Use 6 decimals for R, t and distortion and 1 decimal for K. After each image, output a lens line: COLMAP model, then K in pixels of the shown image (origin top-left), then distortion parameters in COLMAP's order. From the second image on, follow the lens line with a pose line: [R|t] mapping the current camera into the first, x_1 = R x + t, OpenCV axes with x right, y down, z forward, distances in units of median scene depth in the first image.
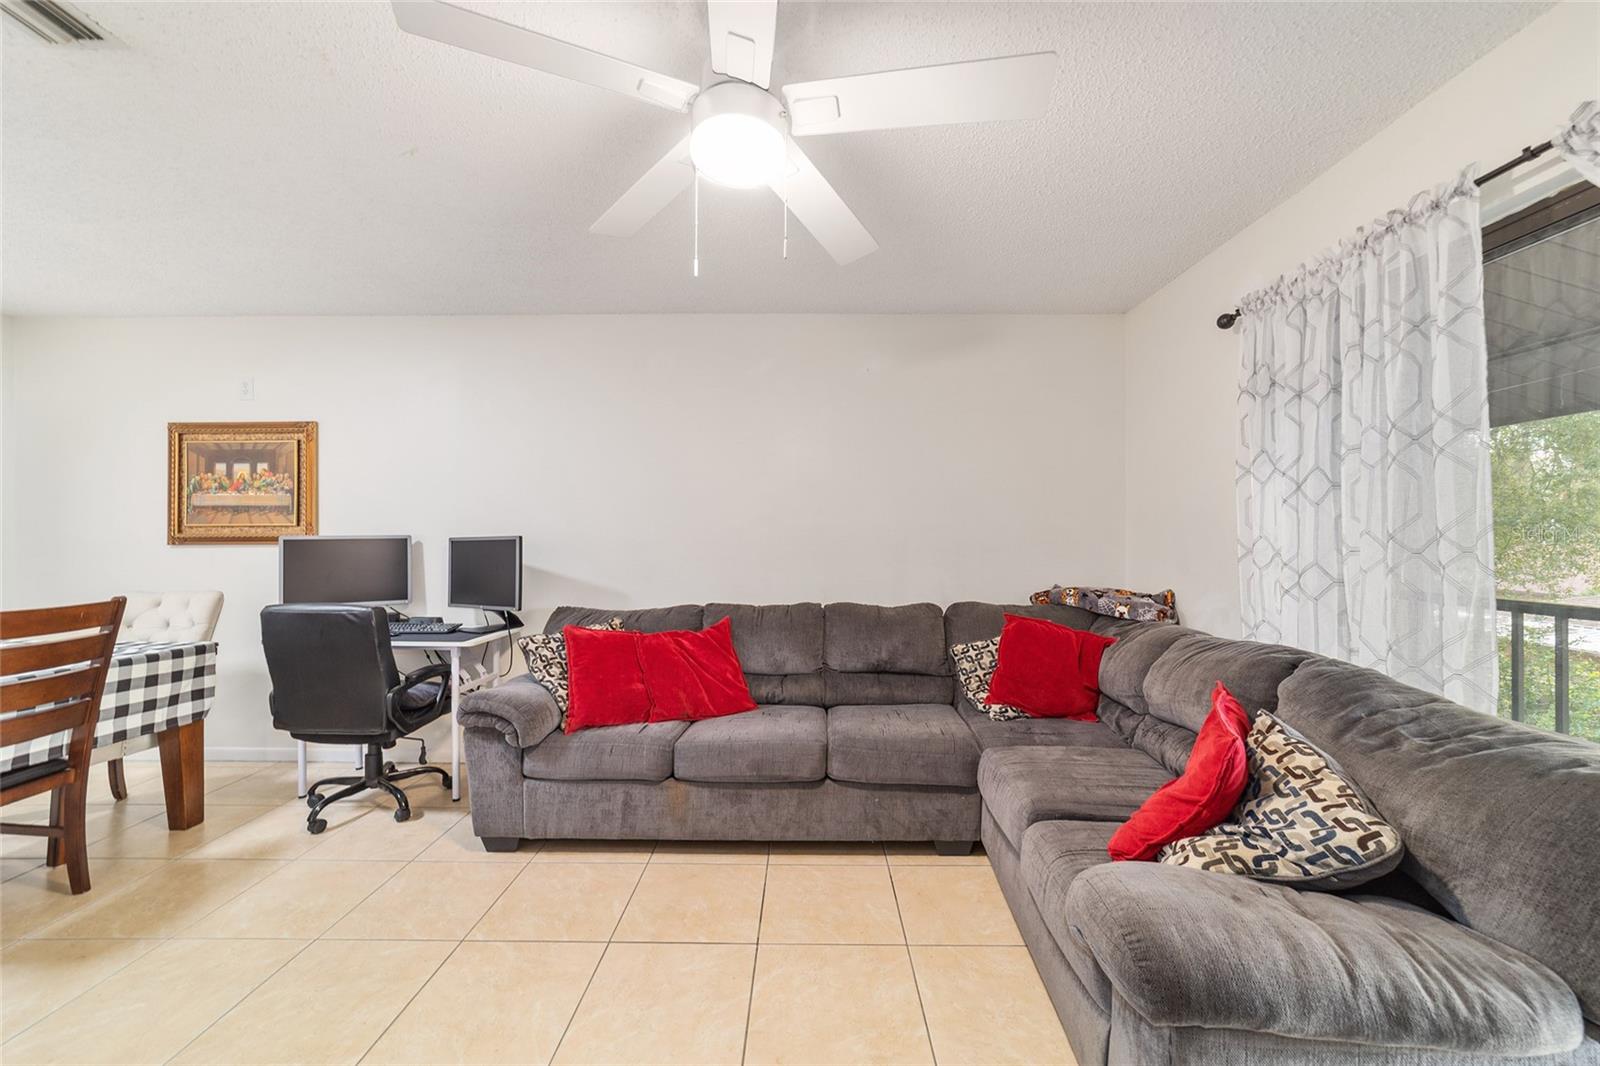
lens RADIAL K [[616.0, 0, 805.5], [0, 616.0, 538.7], [0, 0, 1]] dist [-0.012519, 0.005328]
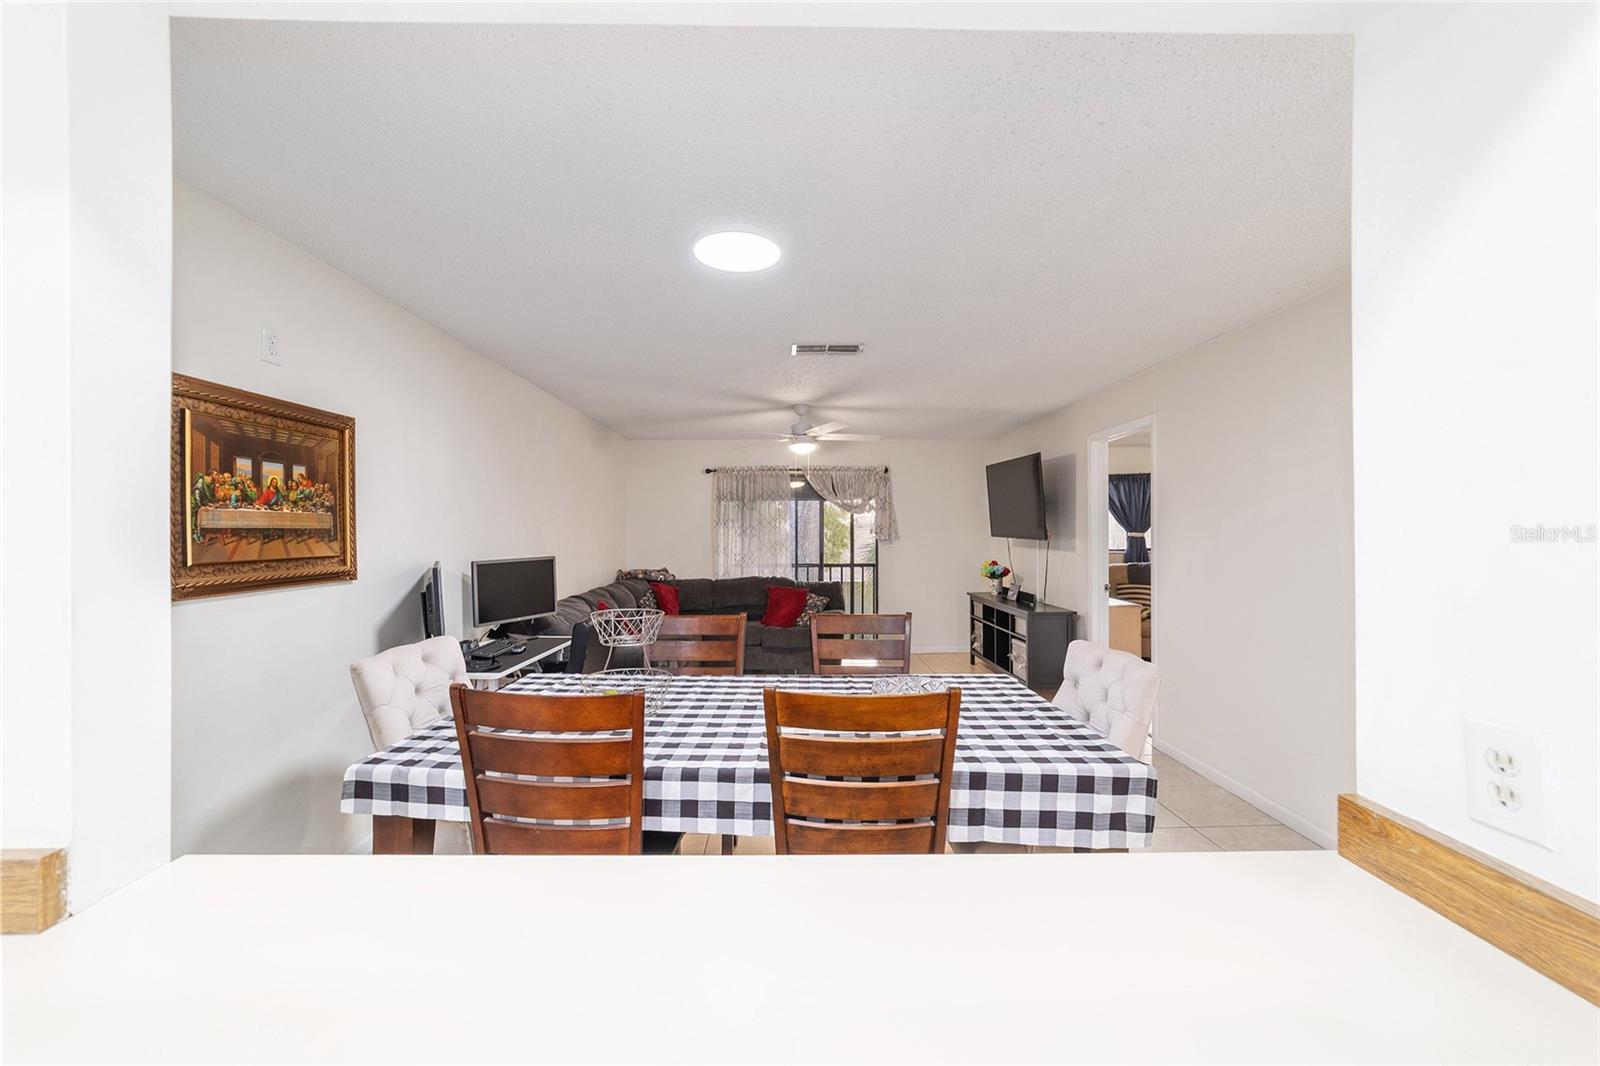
lens RADIAL K [[616.0, 0, 796.3], [0, 616.0, 528.3], [0, 0, 1]] dist [-0.012519, 0.005328]
pose [[-0.030741, 0.004043, 0.999519, -1.586828], [0.002303, 0.999989, -0.003974, -0.050882], [-0.999525, 0.002180, -0.030750, 0.477329]]
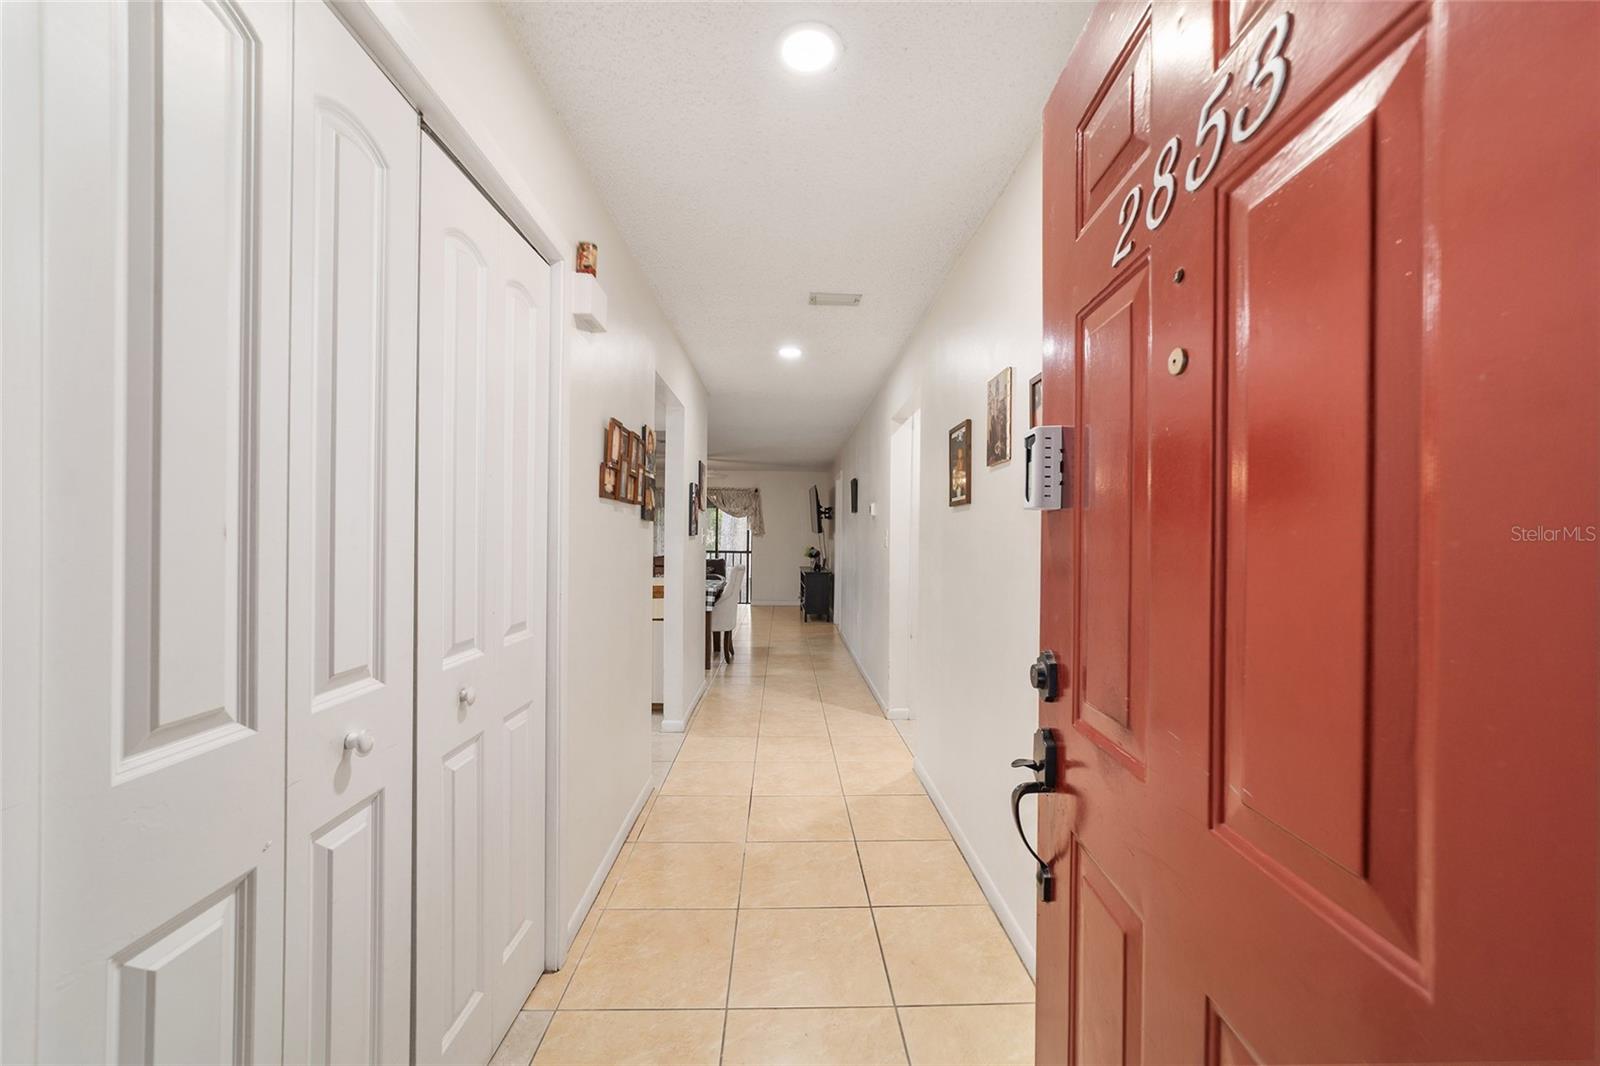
lens RADIAL K [[616.0, 0, 805.2], [0, 616.0, 534.4], [0, 0, 1]] dist [-0.012519, 0.005328]
pose [[-0.042146, -0.002193, 0.999109, -2.823009], [-0.005917, 0.999981, 0.001945, -0.026736], [-0.999094, -0.005829, -0.042158, -0.010820]]
